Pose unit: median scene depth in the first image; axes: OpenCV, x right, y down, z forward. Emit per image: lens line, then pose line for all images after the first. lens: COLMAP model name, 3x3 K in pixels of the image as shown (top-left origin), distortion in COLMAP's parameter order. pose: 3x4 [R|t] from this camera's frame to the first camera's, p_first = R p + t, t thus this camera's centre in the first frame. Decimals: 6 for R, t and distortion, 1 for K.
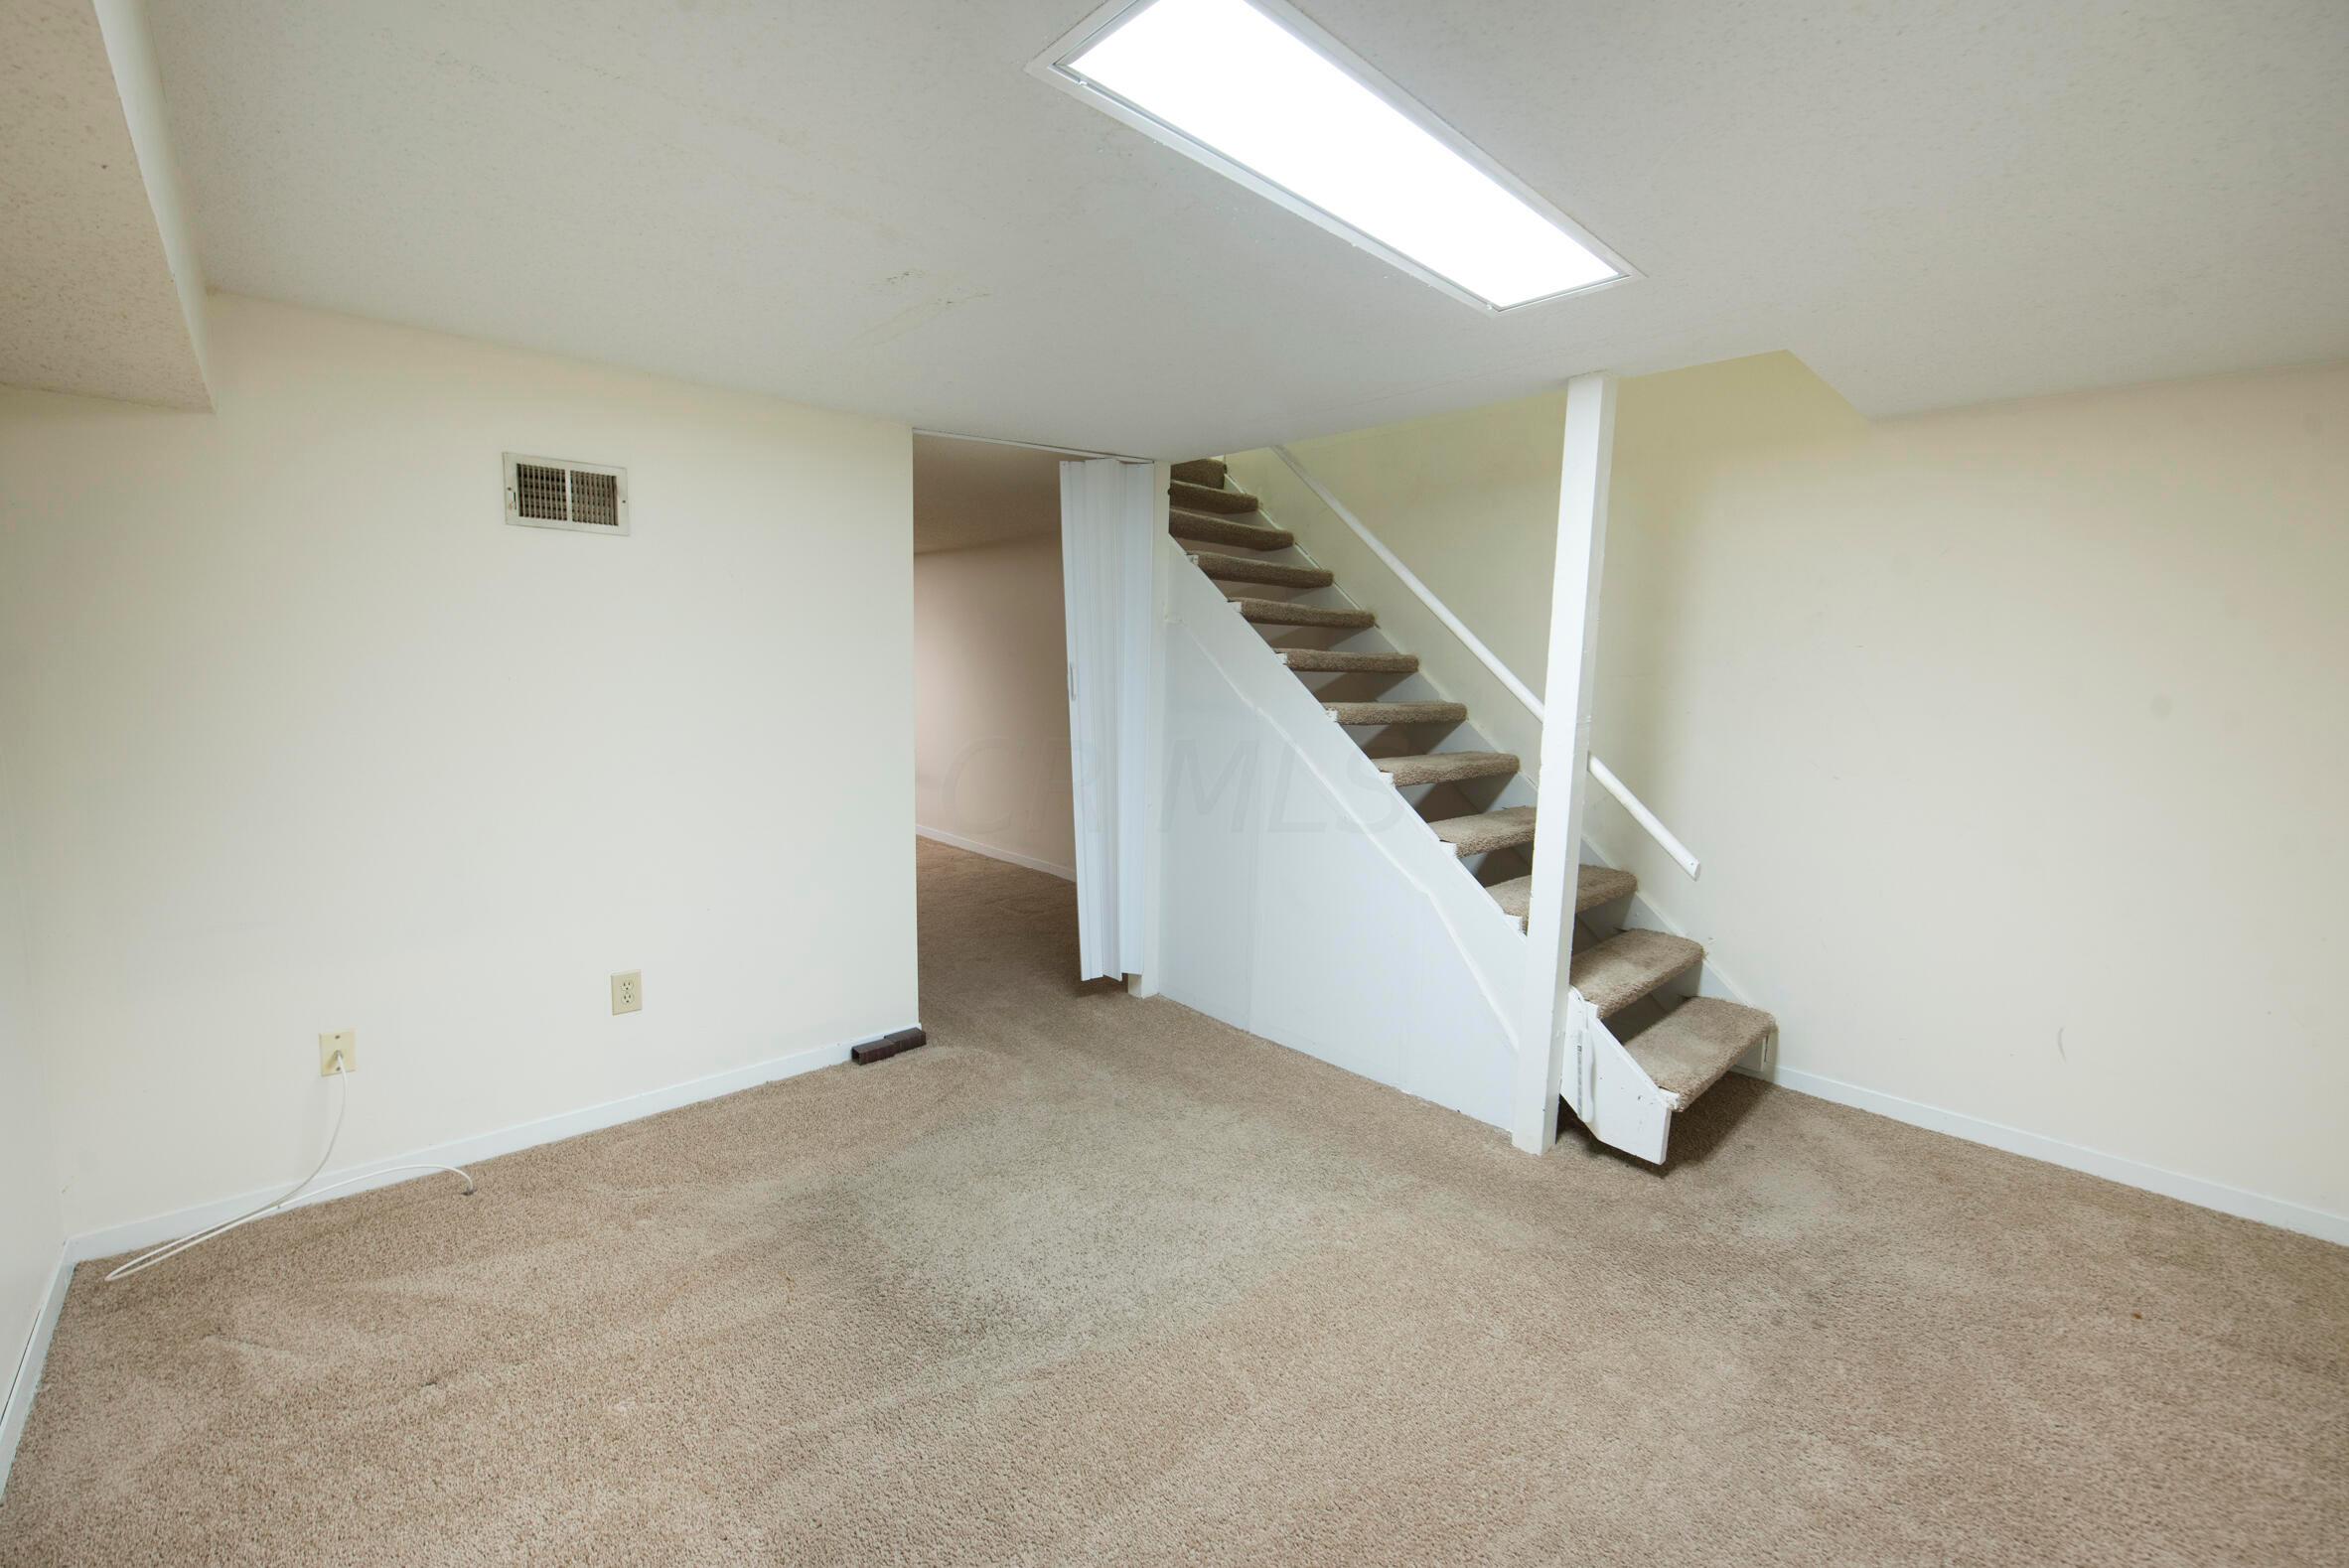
lens RADIAL K [[935.6, 0, 1158.9], [0, 935.6, 782.1], [0, 0, 1]] dist [-0.015402, -0.003276]
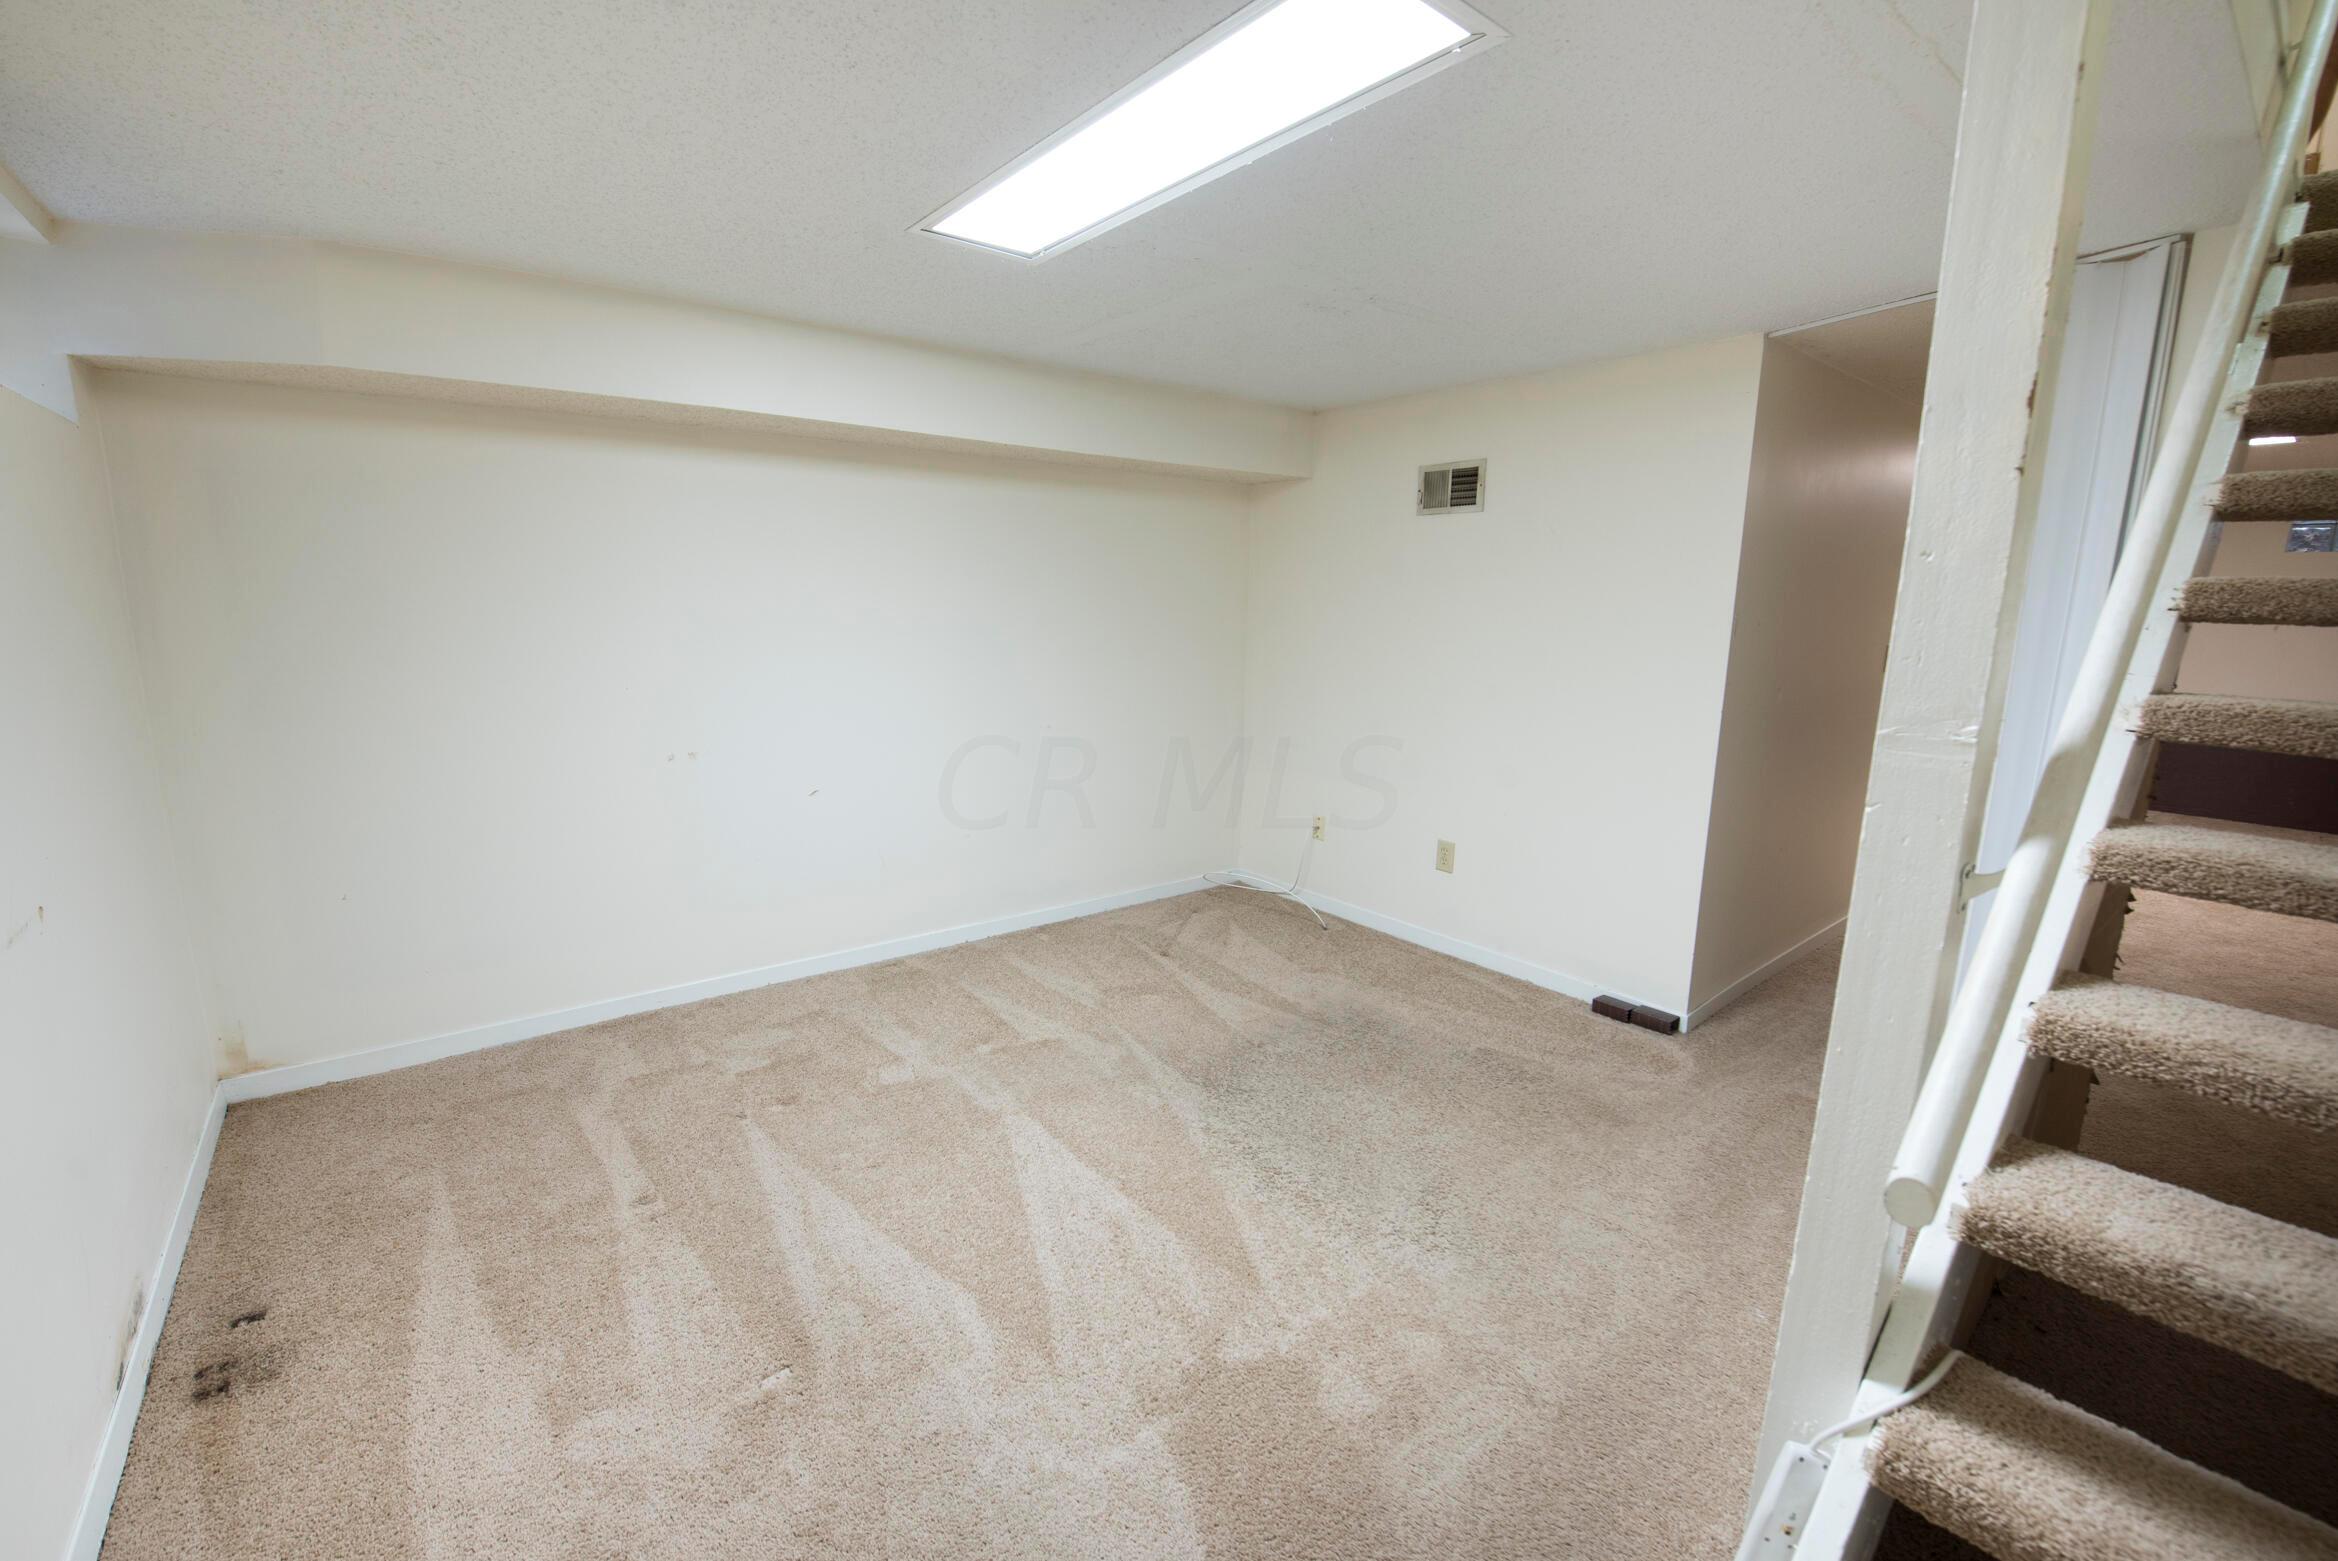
lens RADIAL K [[931.3, 0, 1153.5], [0, 931.3, 778.6], [0, 0, 1]] dist [-0.015402, -0.003276]
pose [[-0.052999, 0.173367, -0.983430, 0.823967], [-0.133591, 0.974731, 0.179033, -0.074159], [0.989618, 0.140866, -0.028499, 0.661908]]
